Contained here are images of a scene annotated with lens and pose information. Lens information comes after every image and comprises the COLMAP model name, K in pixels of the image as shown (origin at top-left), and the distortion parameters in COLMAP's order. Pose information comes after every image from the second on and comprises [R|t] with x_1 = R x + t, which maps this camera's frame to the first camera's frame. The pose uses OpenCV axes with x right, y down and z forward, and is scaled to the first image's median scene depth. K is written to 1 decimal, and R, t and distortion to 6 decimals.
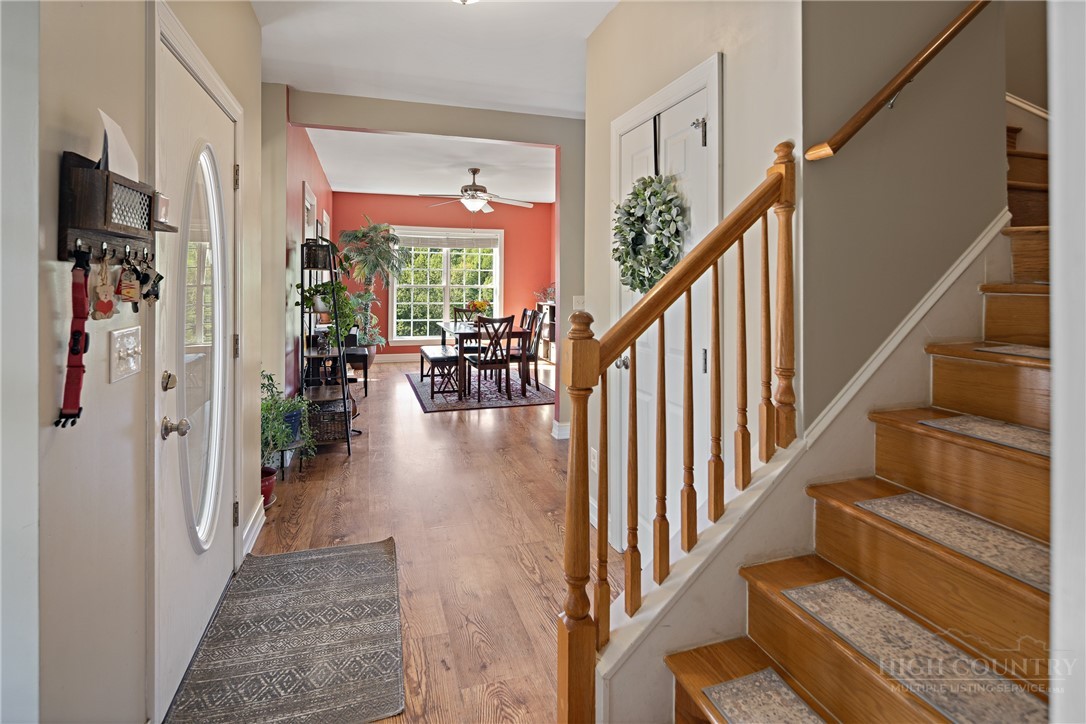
lens RADIAL K [[533.9, 0, 534.8], [0, 533.9, 283.8], [0, 0, 1]] dist [0.003327, -0.004441]
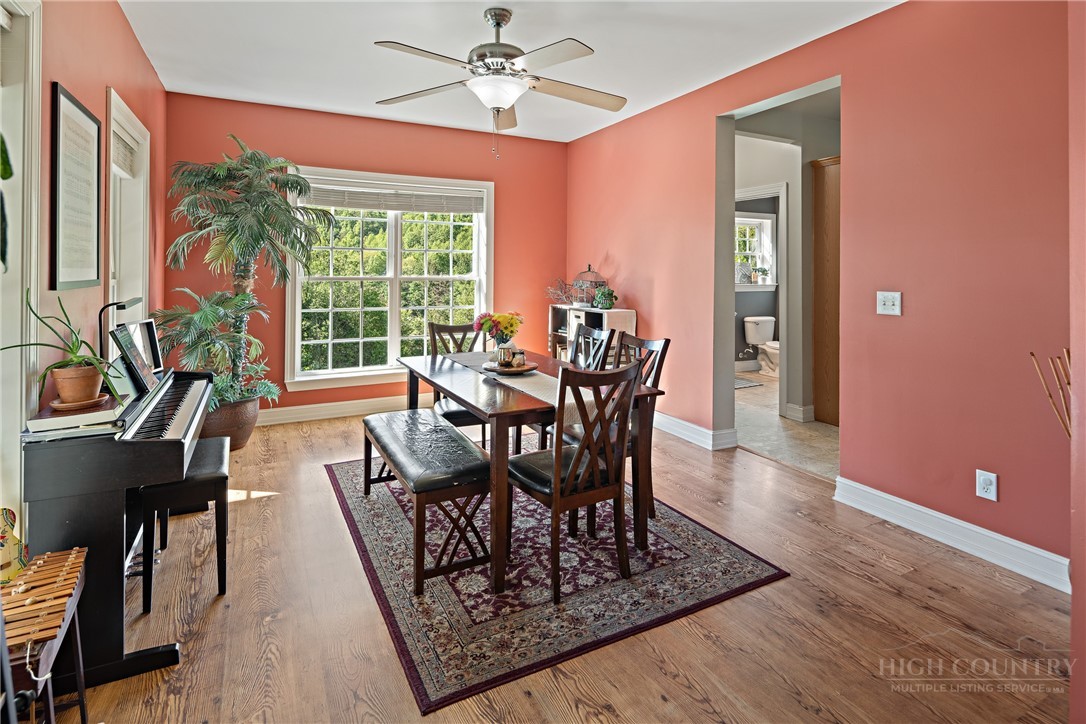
lens RADIAL K [[533.9, 0, 538.1], [0, 533.9, 267.6], [0, 0, 1]] dist [0.003327, -0.004441]
pose [[0.983587, -0.003722, 0.180396, -0.131538], [0.005279, 0.999953, -0.008152, -0.001854], [-0.180357, 0.008970, 0.983560, 0.464409]]
